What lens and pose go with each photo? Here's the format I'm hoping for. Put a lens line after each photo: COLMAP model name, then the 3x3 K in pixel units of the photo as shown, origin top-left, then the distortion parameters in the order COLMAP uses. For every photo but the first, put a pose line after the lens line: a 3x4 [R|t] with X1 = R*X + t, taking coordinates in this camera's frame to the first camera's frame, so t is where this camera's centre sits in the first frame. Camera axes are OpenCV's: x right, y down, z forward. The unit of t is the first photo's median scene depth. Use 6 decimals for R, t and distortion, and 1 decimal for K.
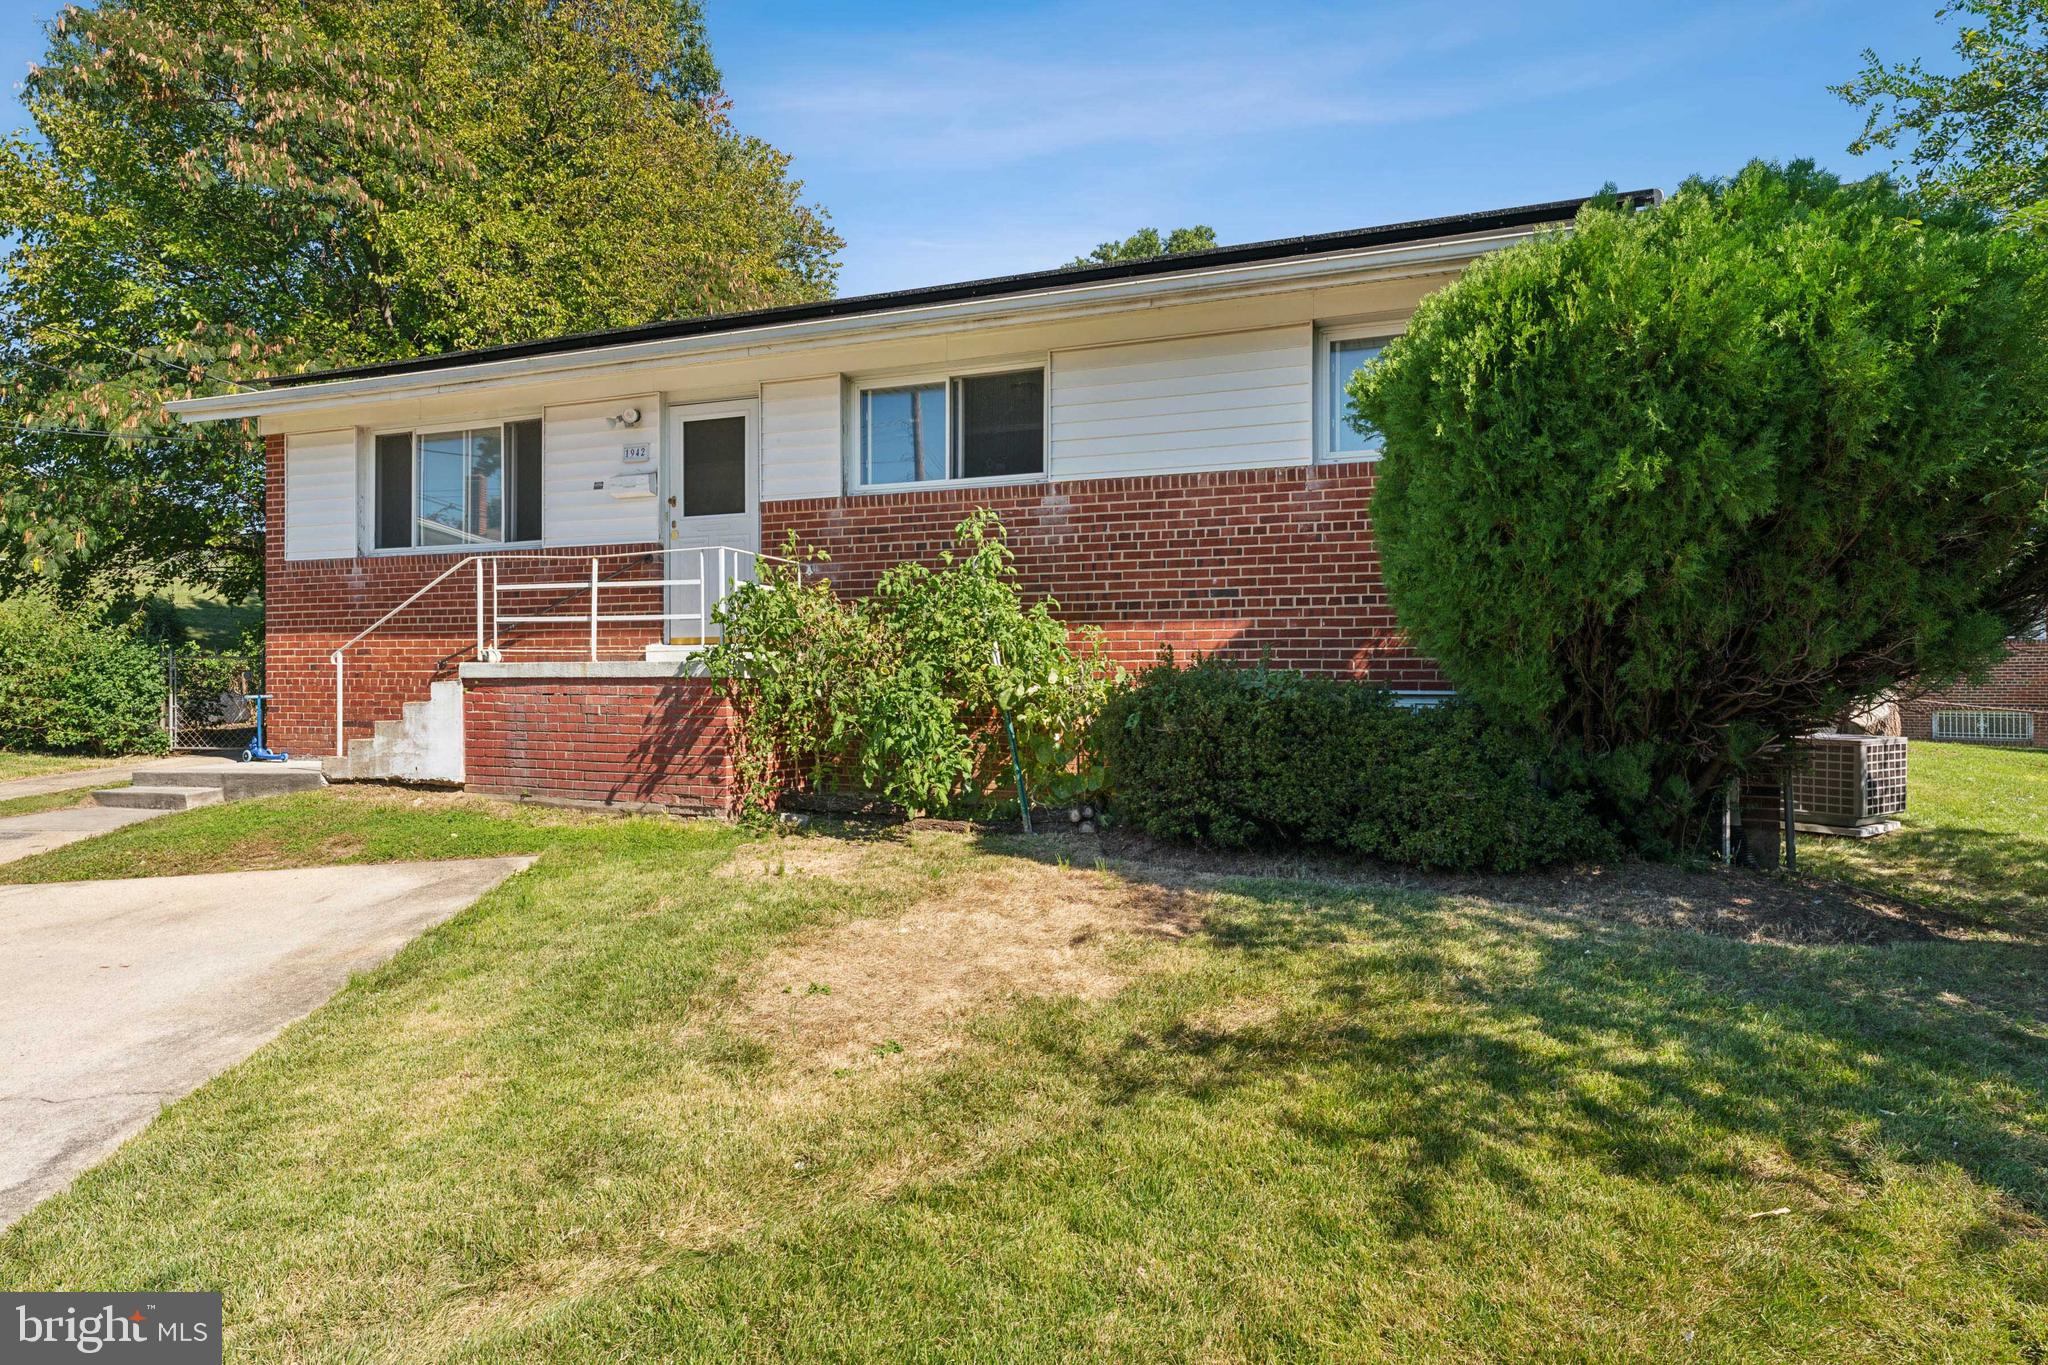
lens RADIAL K [[1157.9, 0, 1024.1], [0, 1157.9, 682.1], [0, 0, 1]] dist [-0.002988, -0.001228]
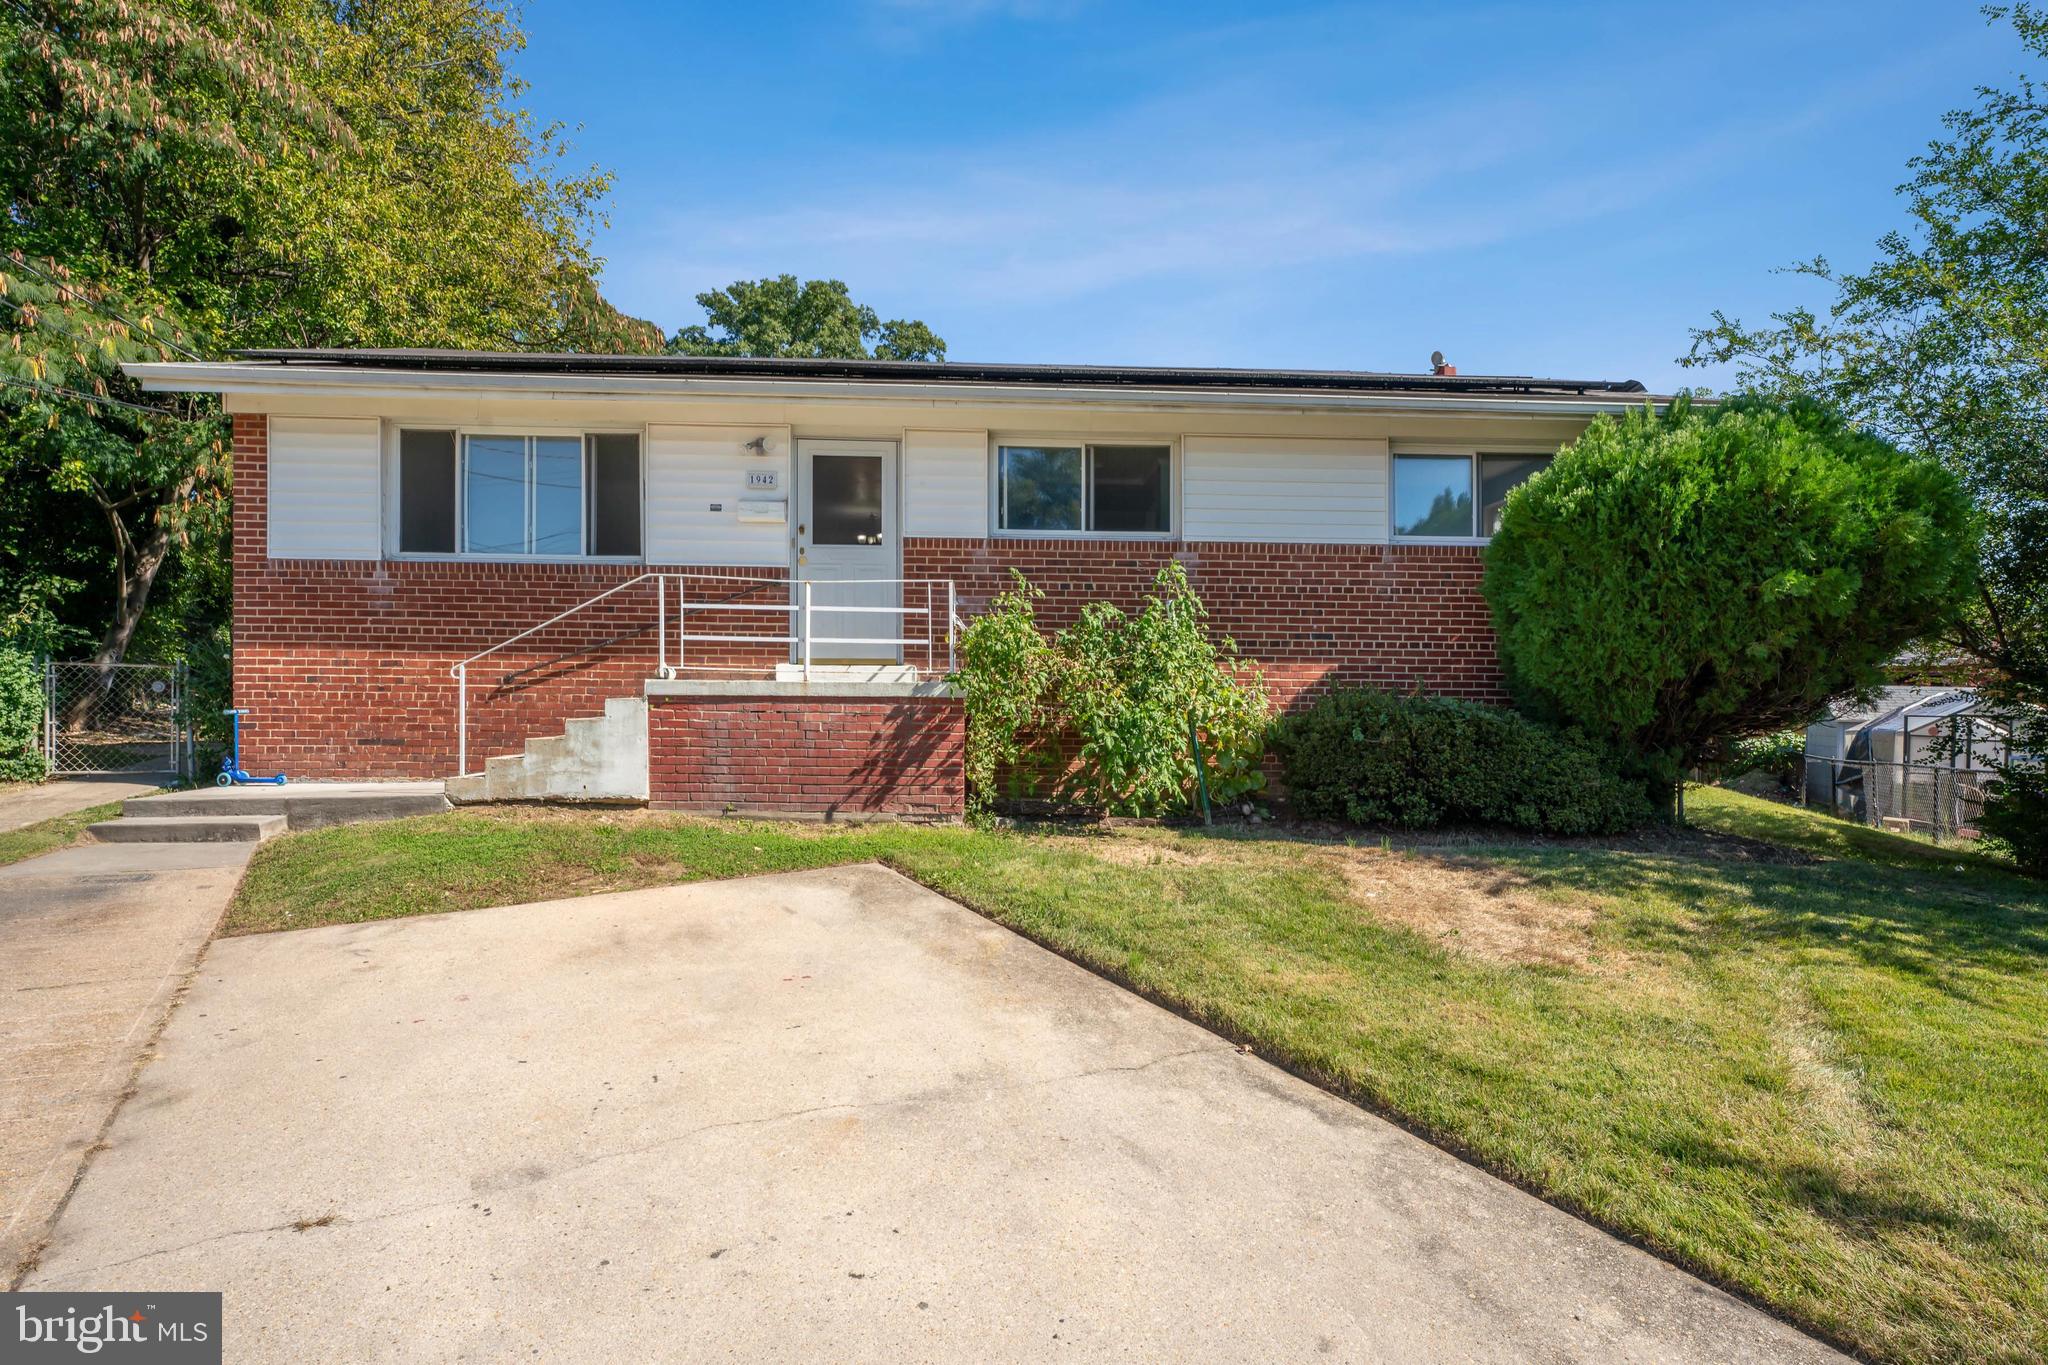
lens RADIAL K [[1072.5, 0, 1024.5], [0, 1072.5, 689.6], [0, 0, 1]] dist [-0.003014, -0.000130]
pose [[0.916494, 0.011886, 0.399871, -0.558988], [-0.008891, 0.999917, -0.009344, -0.002514], [-0.399949, 0.005009, 0.916524, 0.022697]]
